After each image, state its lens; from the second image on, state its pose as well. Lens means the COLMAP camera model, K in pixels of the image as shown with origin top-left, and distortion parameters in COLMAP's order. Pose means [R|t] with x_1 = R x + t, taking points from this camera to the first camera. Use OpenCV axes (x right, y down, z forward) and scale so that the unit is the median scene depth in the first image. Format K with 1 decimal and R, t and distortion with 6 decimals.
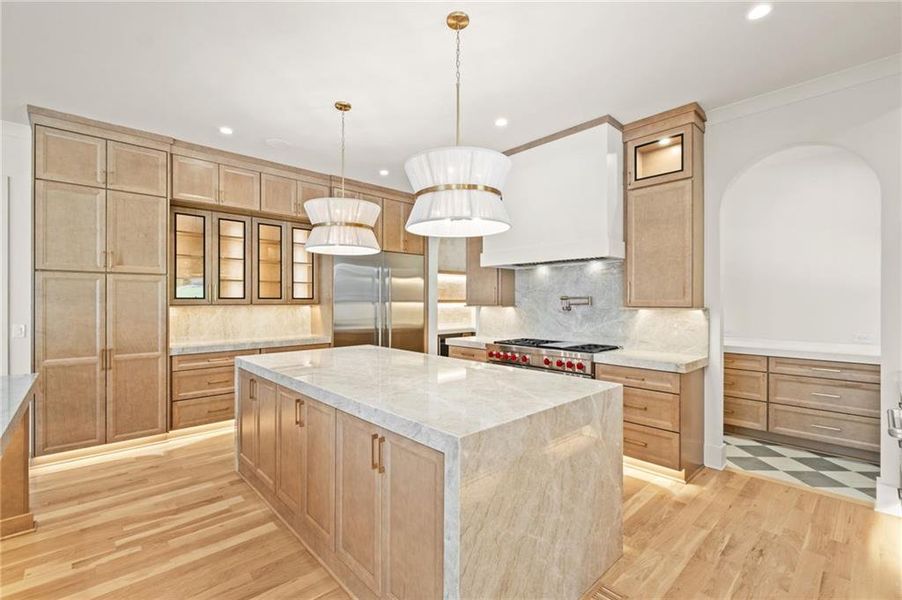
lens RADIAL K [[395.5, 0, 443.0], [0, 395.5, 301.1], [0, 0, 1]] dist [0.002843, -0.002455]
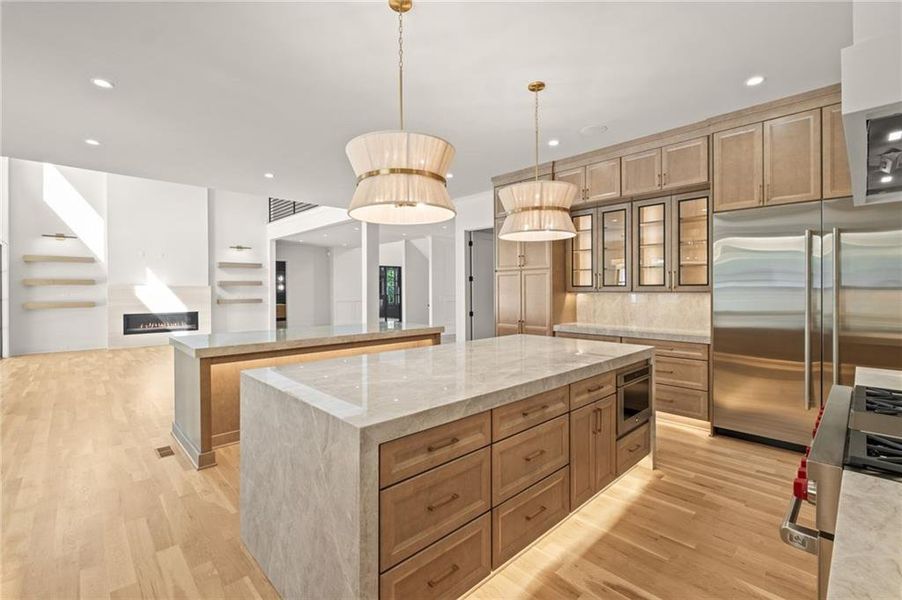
lens RADIAL K [[395.5, 0, 442.1], [0, 395.5, 290.6], [0, 0, 1]] dist [0.002843, -0.002455]
pose [[0.005947, 0.002540, -0.999979, 0.557213], [0.007702, 0.999967, 0.002586, -0.000676], [0.999953, -0.007717, 0.005927, 0.595967]]
